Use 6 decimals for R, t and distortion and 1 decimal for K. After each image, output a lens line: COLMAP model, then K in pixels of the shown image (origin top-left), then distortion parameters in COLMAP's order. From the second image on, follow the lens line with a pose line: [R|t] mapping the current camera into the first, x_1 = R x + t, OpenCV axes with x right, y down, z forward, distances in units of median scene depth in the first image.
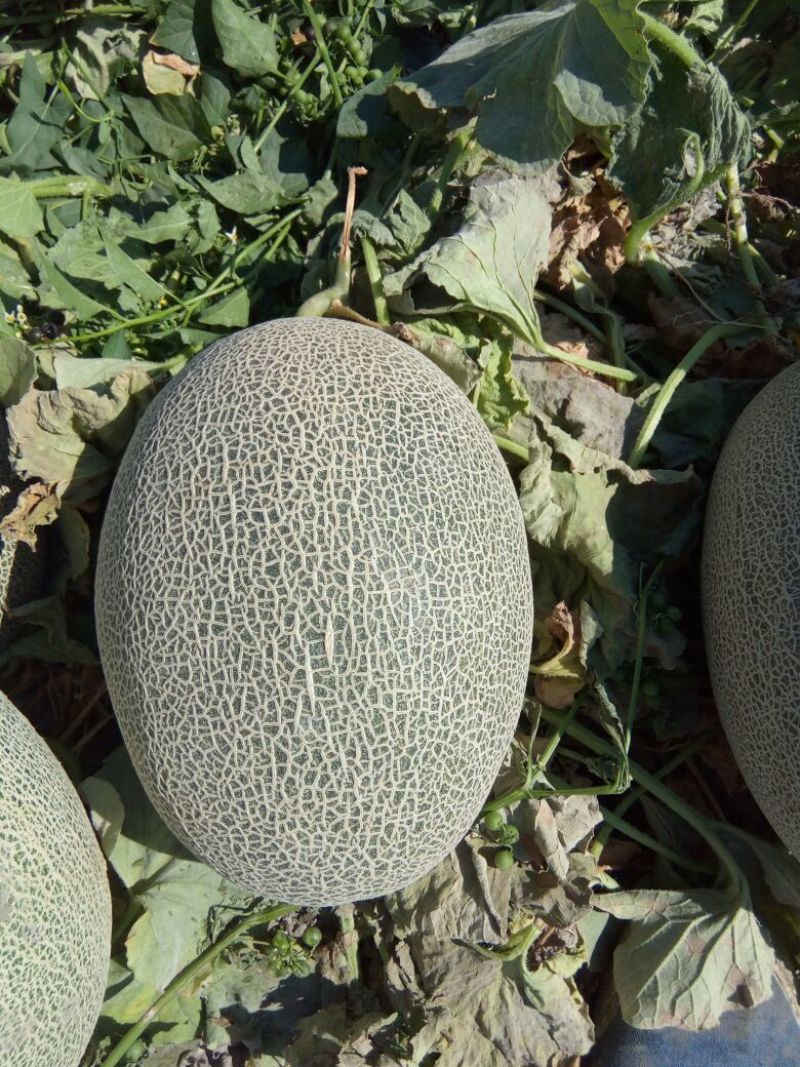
lens RADIAL K [[932.7, 0, 400.0], [0, 932.7, 533.5], [0, 0, 1]] dist [0.034971, -0.006260]
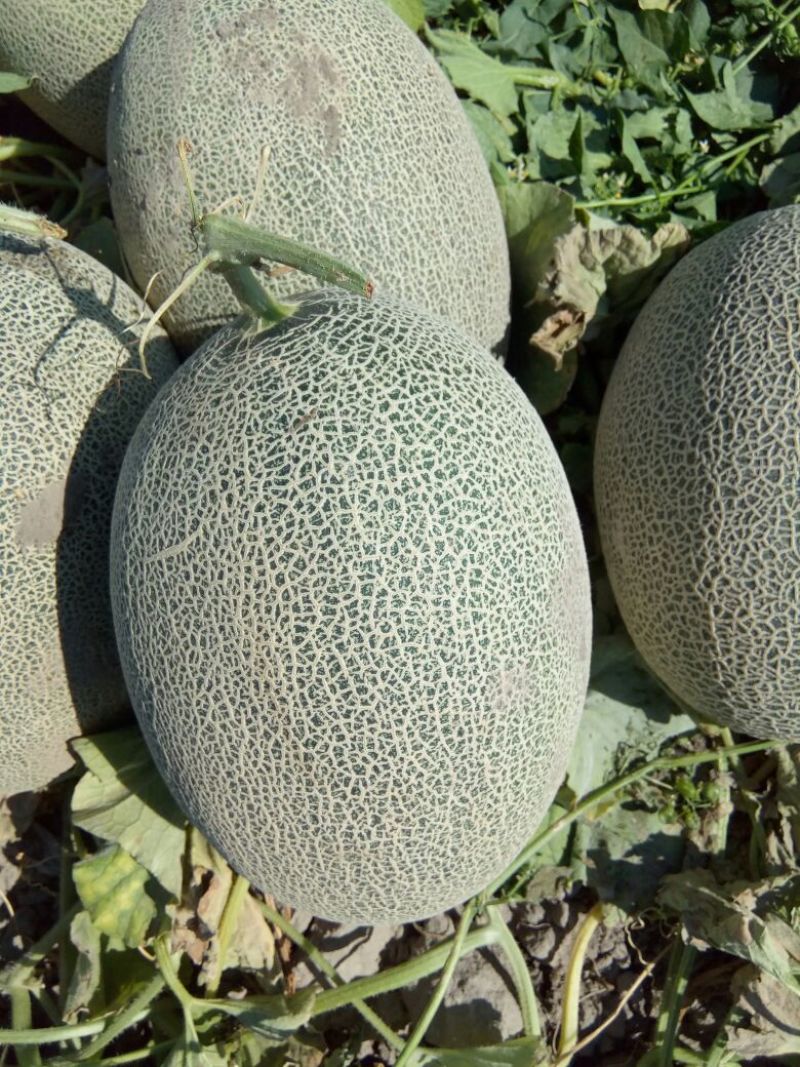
lens RADIAL K [[932.7, 0, 400.0], [0, 932.7, 533.5], [0, 0, 1]] dist [0.034971, -0.006260]
pose [[0.978630, 0.204027, -0.025633, -0.583066], [-0.204952, 0.977910, -0.041079, 0.330812], [0.016686, 0.045454, 0.998827, -0.075057]]
